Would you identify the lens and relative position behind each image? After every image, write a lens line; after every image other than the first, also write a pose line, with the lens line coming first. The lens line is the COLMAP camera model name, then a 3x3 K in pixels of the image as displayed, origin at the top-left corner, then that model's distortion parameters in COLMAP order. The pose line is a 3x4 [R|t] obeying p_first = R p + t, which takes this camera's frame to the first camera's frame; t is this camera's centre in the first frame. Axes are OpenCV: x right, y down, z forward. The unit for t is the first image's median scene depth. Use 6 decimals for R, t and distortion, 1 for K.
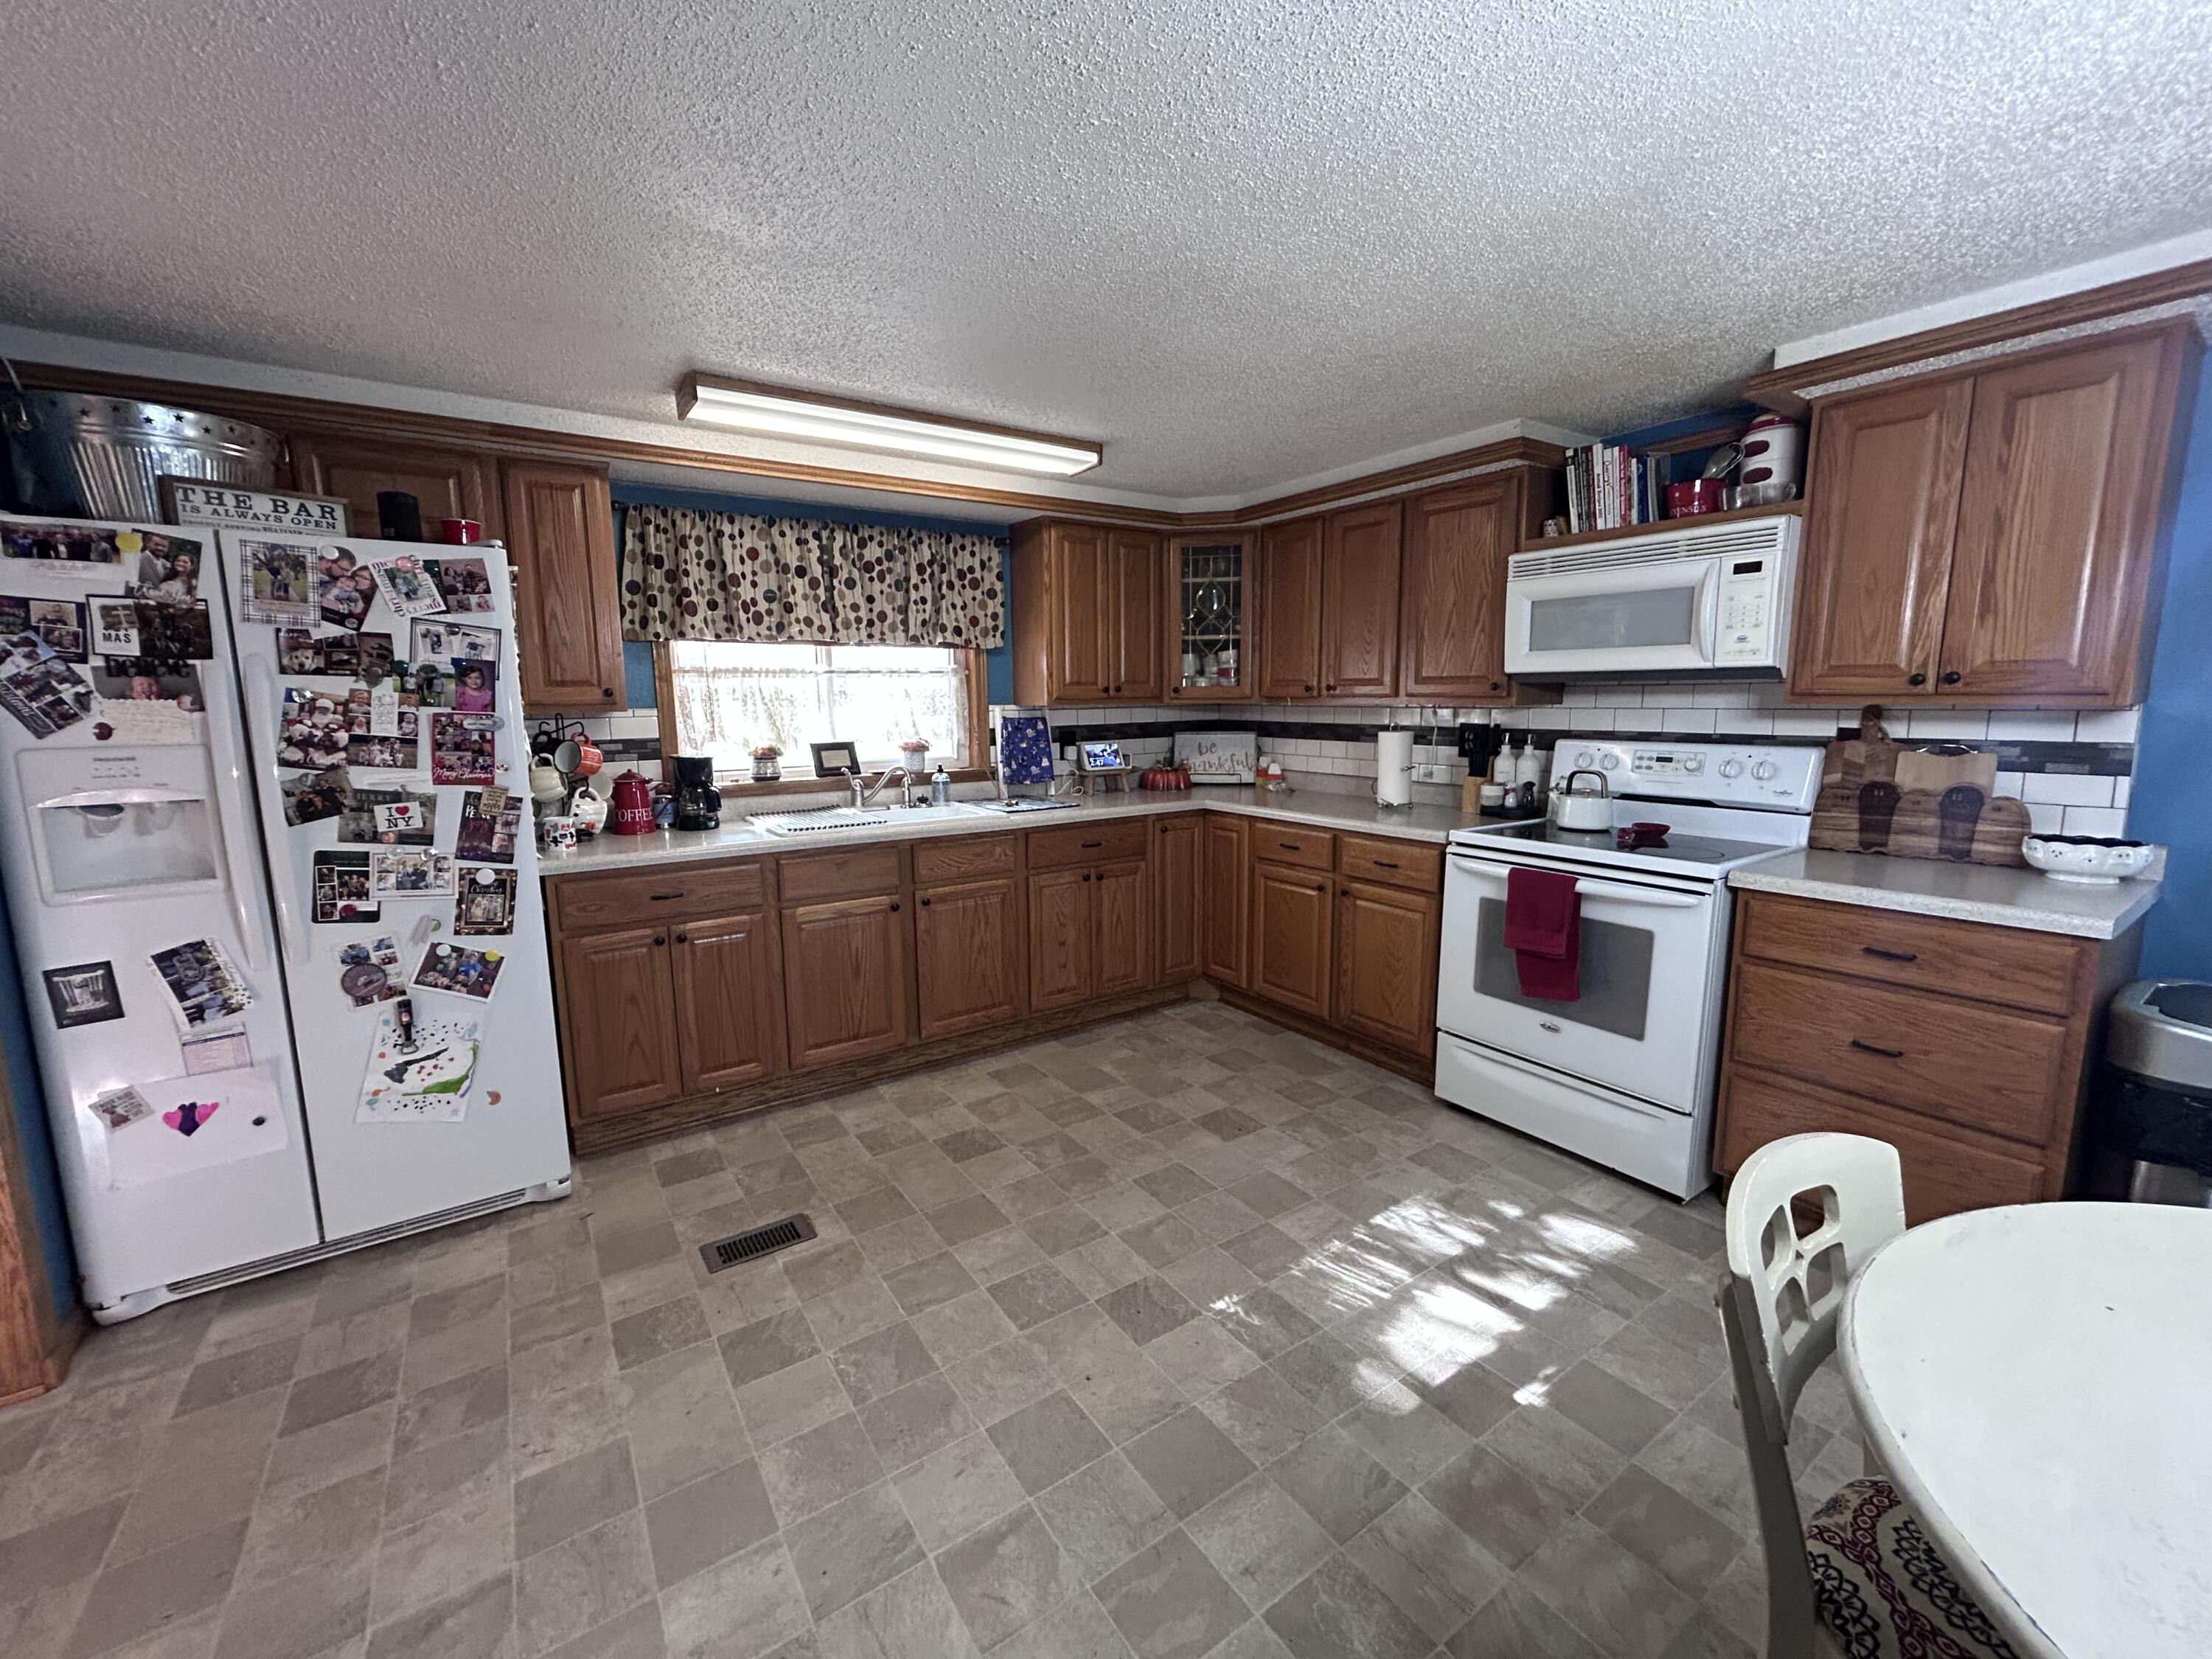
lens RADIAL K [[898.2, 0, 1106.0], [0, 898.2, 829.5], [0, 0, 1]] dist [-0.000423, 0.000512]
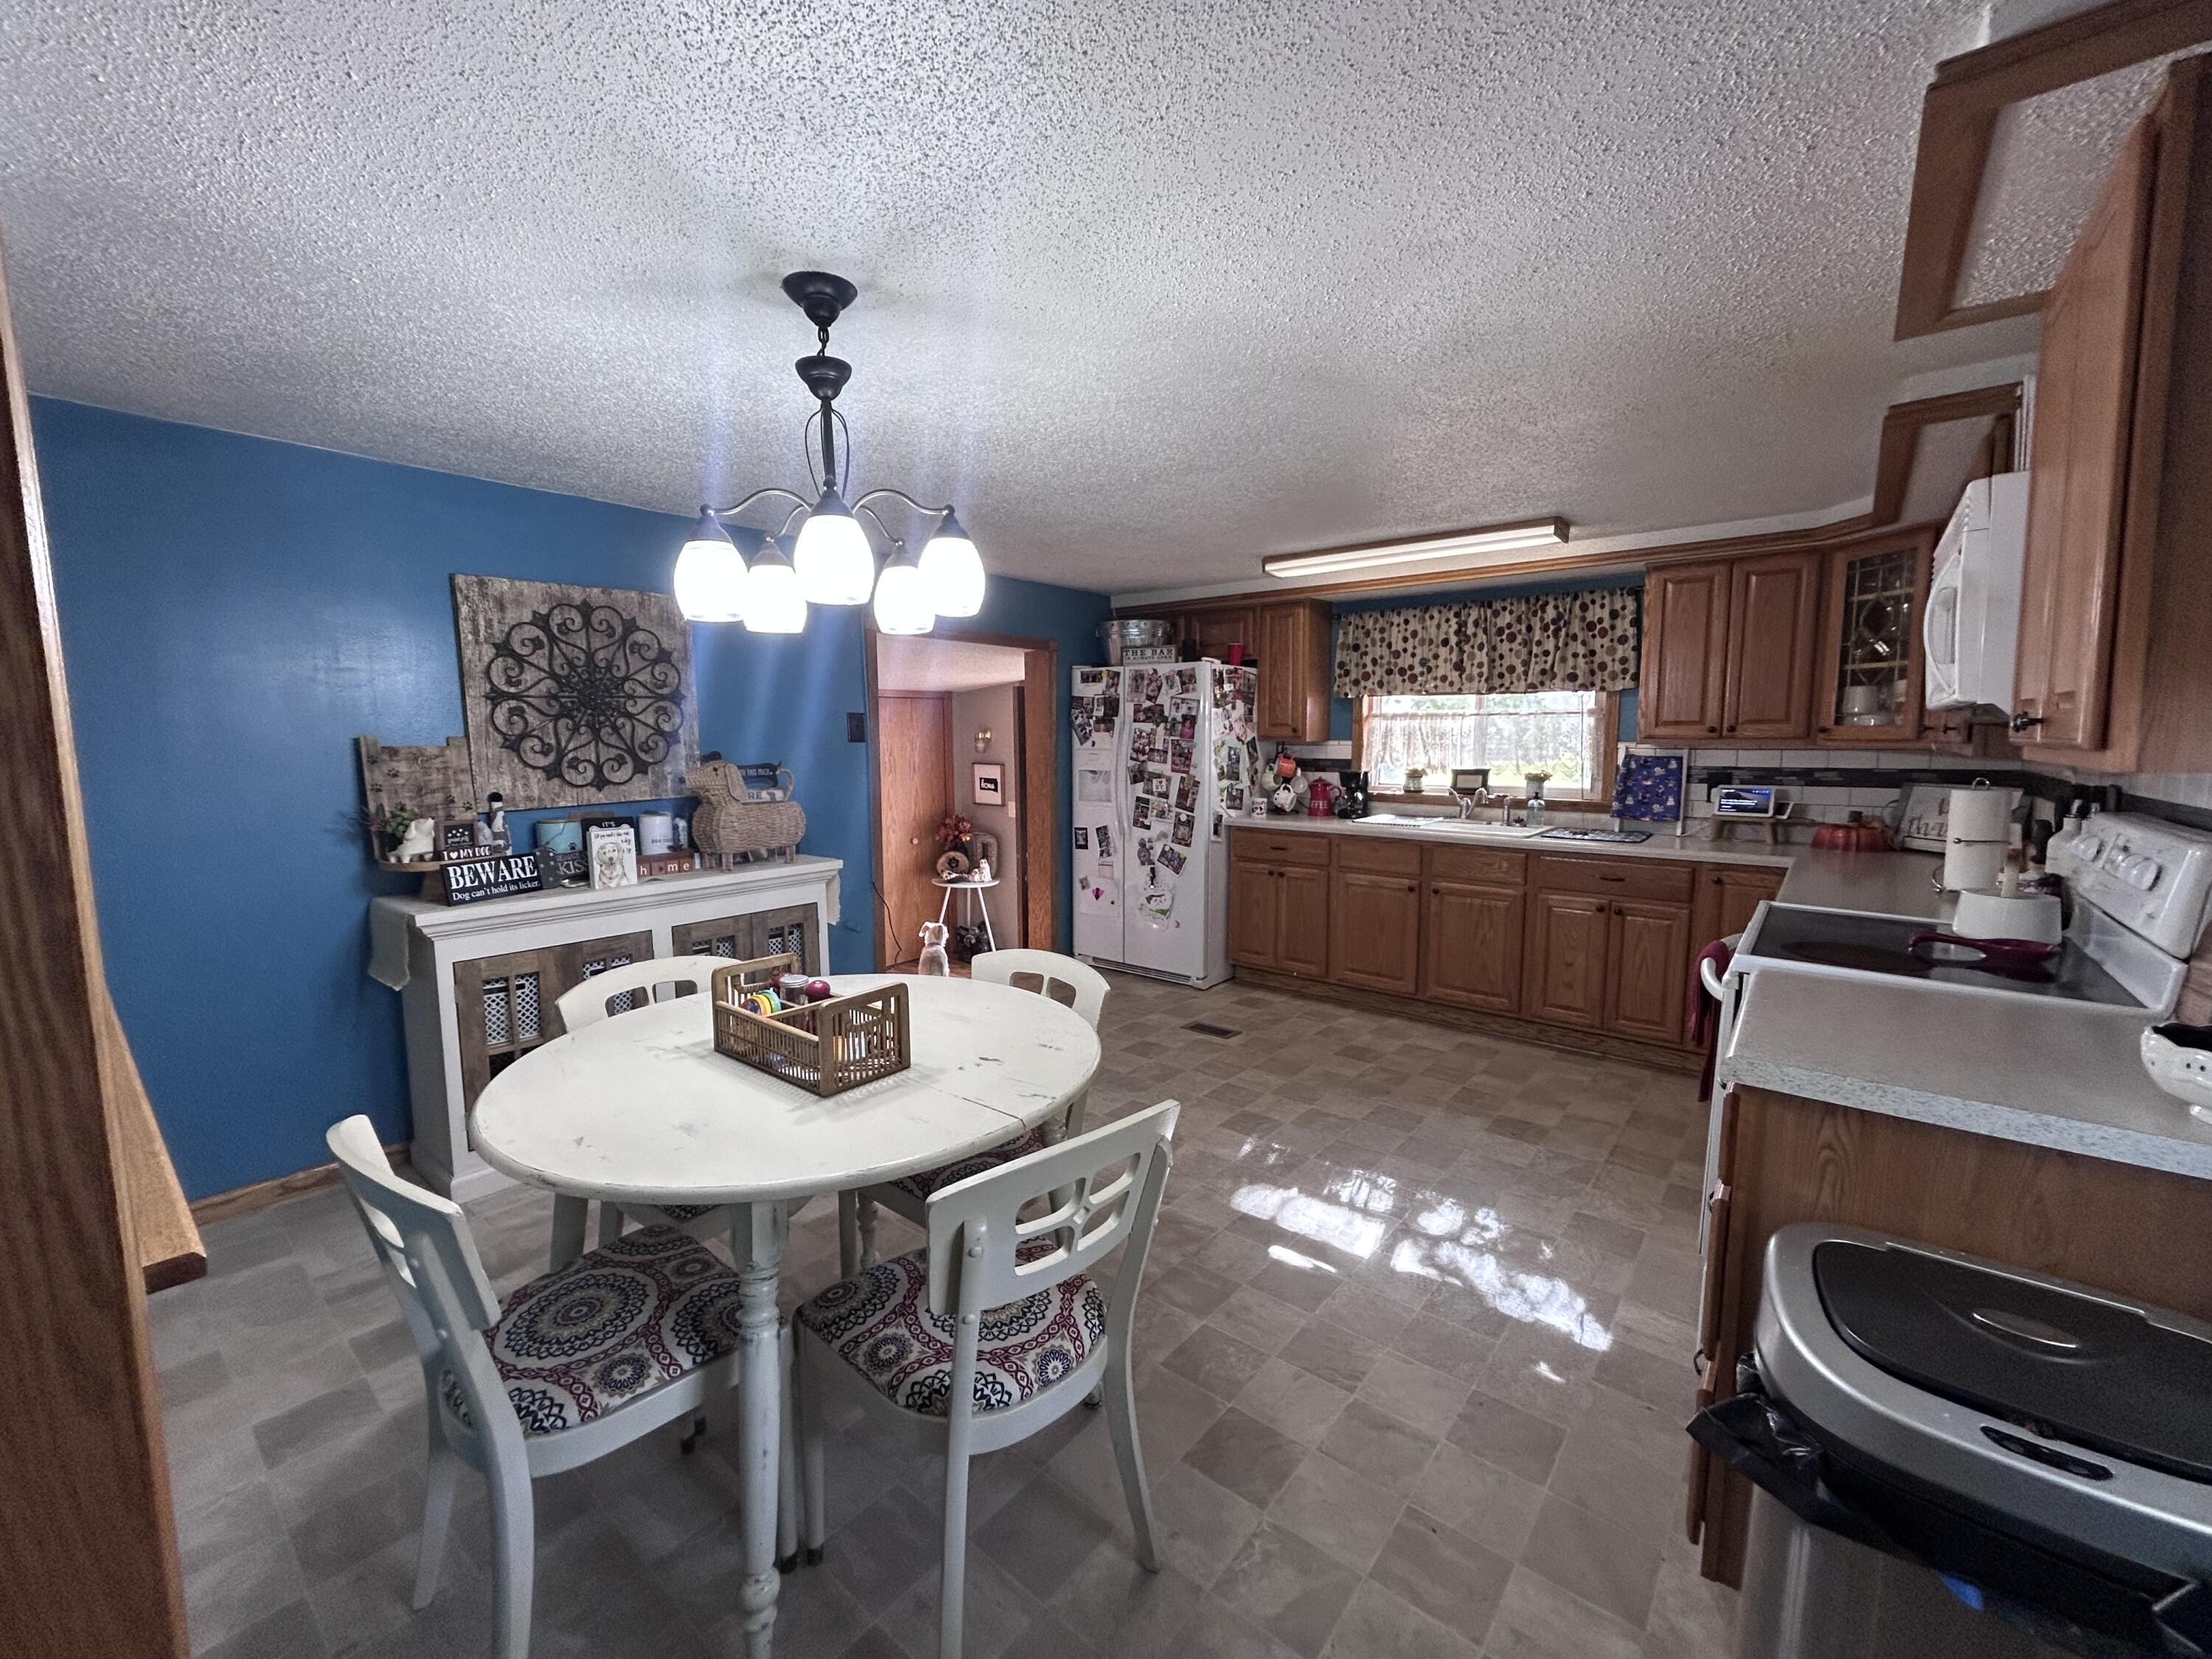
lens RADIAL K [[897.1, 0, 1106.9], [0, 897.1, 827.7], [0, 0, 1]] dist [0.001463, 0.000244]
pose [[0.283884, 0.109177, -0.952623, 1.244617], [-0.146179, 0.986811, 0.069533, -0.042486], [0.947650, 0.119514, 0.296100, 0.211009]]
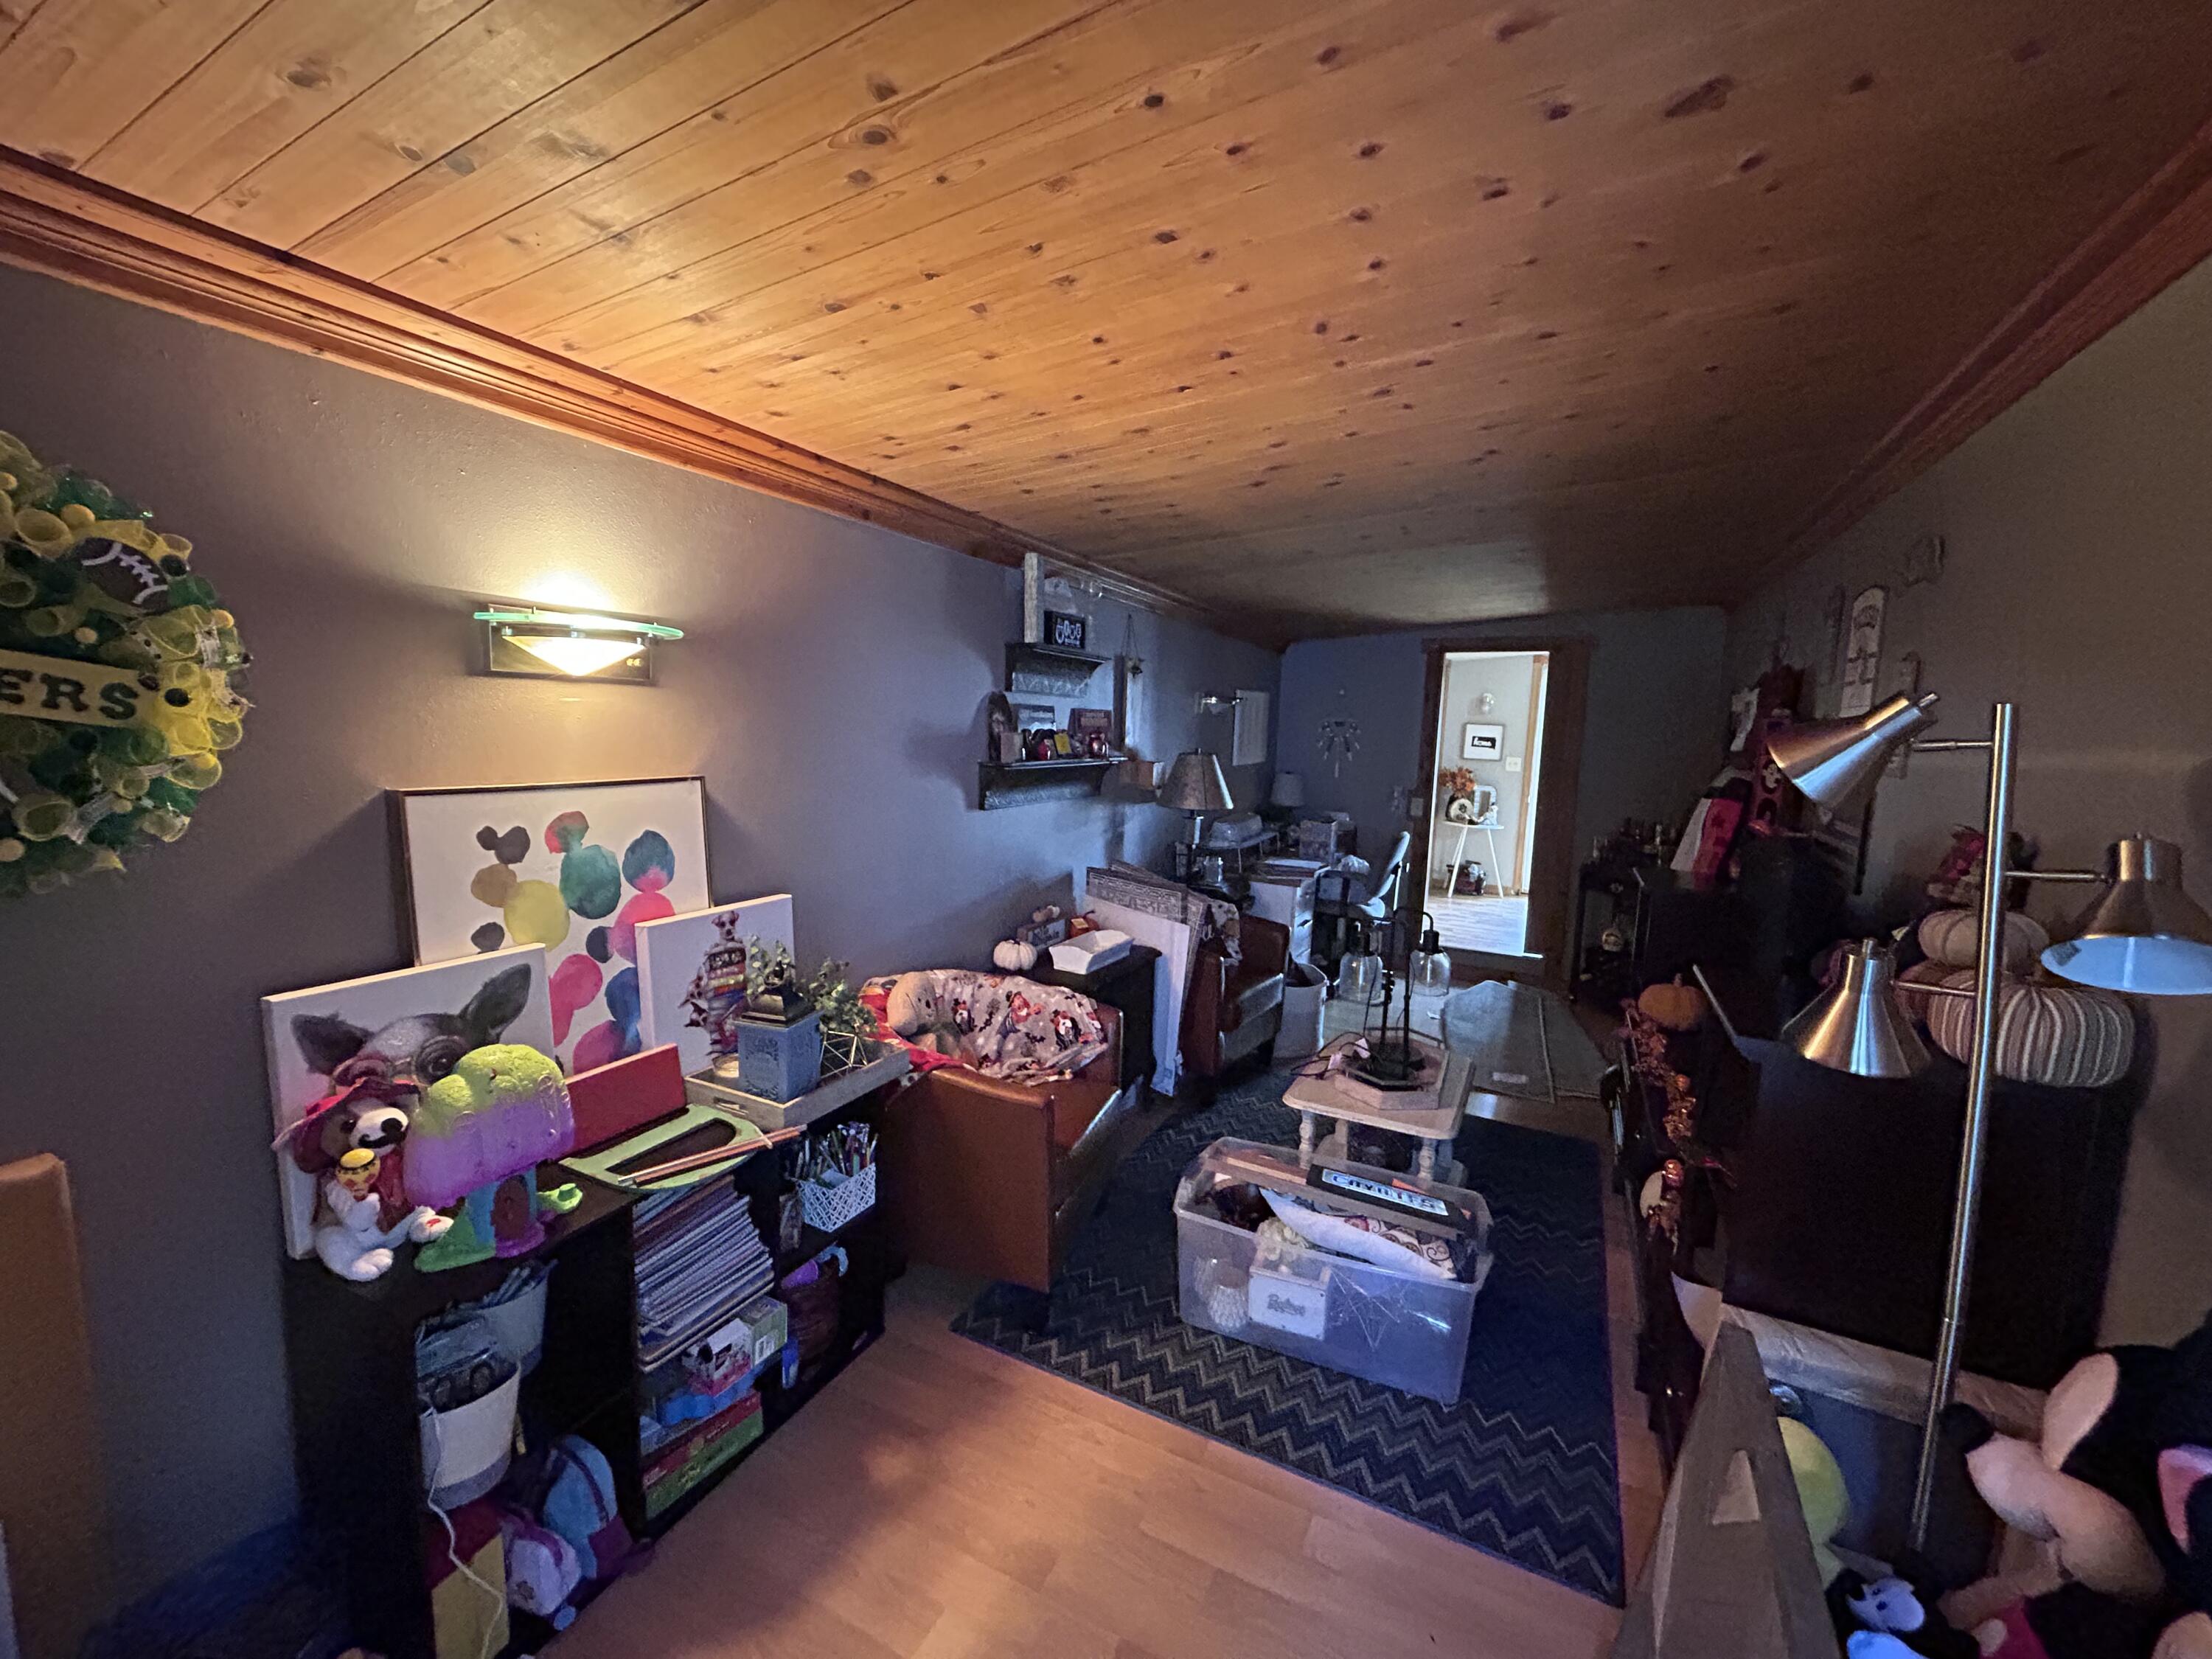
lens RADIAL K [[897.1, 0, 1106.9], [0, 897.1, 827.7], [0, 0, 1]] dist [0.001463, 0.000244]
pose [[0.479714, 0.126575, -0.868247, 0.628220], [-0.166448, 0.984700, 0.051588, 0.476970], [0.861493, 0.119770, 0.493442, -2.257127]]
